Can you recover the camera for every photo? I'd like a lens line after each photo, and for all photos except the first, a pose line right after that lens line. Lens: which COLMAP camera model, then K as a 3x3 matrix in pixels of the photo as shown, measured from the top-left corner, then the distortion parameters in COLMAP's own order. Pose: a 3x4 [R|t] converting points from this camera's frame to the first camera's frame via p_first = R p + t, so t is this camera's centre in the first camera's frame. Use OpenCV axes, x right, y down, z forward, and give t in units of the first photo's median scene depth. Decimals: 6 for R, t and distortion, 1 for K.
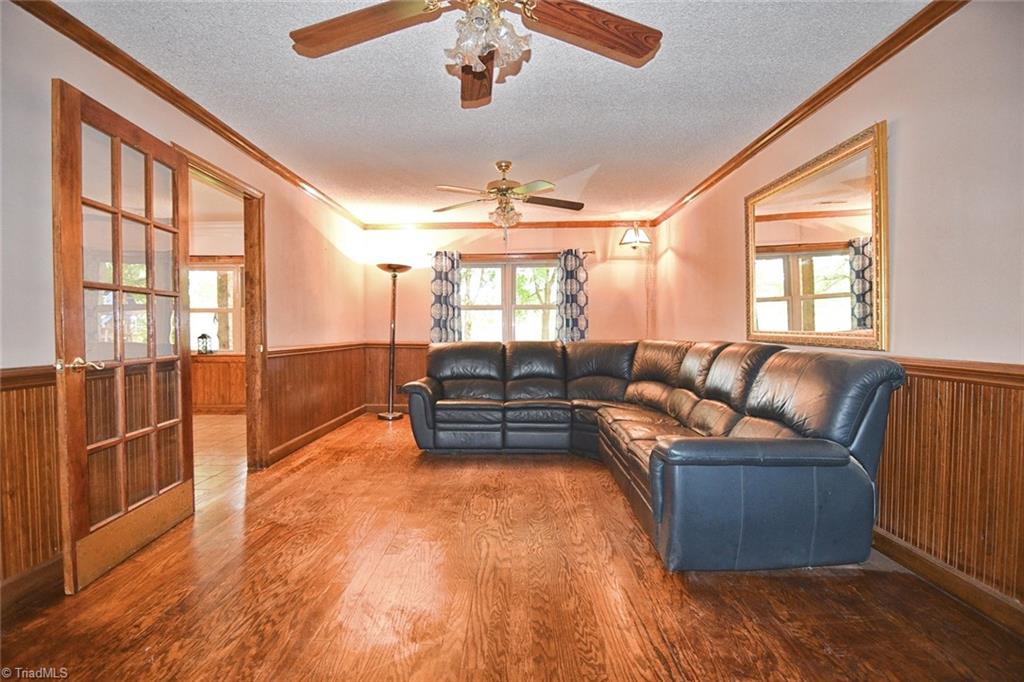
lens RADIAL K [[497.4, 0, 505.8], [0, 497.4, 342.5], [0, 0, 1]] dist [0.000781, -0.015985]
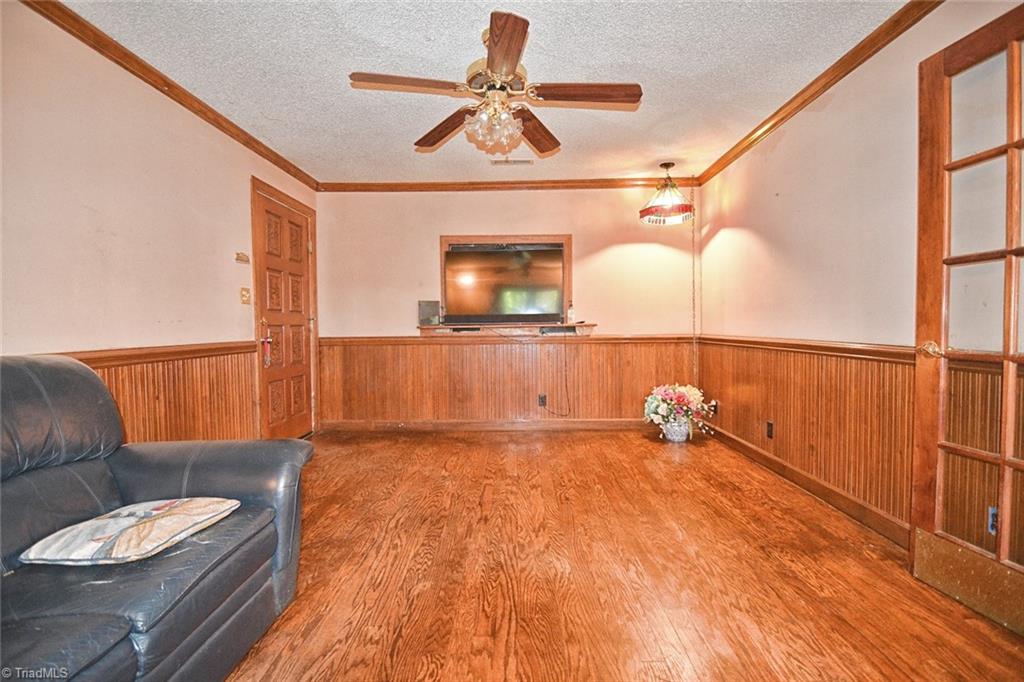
lens RADIAL K [[497.4, 0, 505.8], [0, 497.4, 342.5], [0, 0, 1]] dist [0.000781, -0.015985]
pose [[-0.999924, 0.012183, 0.001808, -0.054232], [0.012273, 0.997913, 0.063390, -0.040220], [-0.001032, 0.063407, -0.997987, 2.039416]]
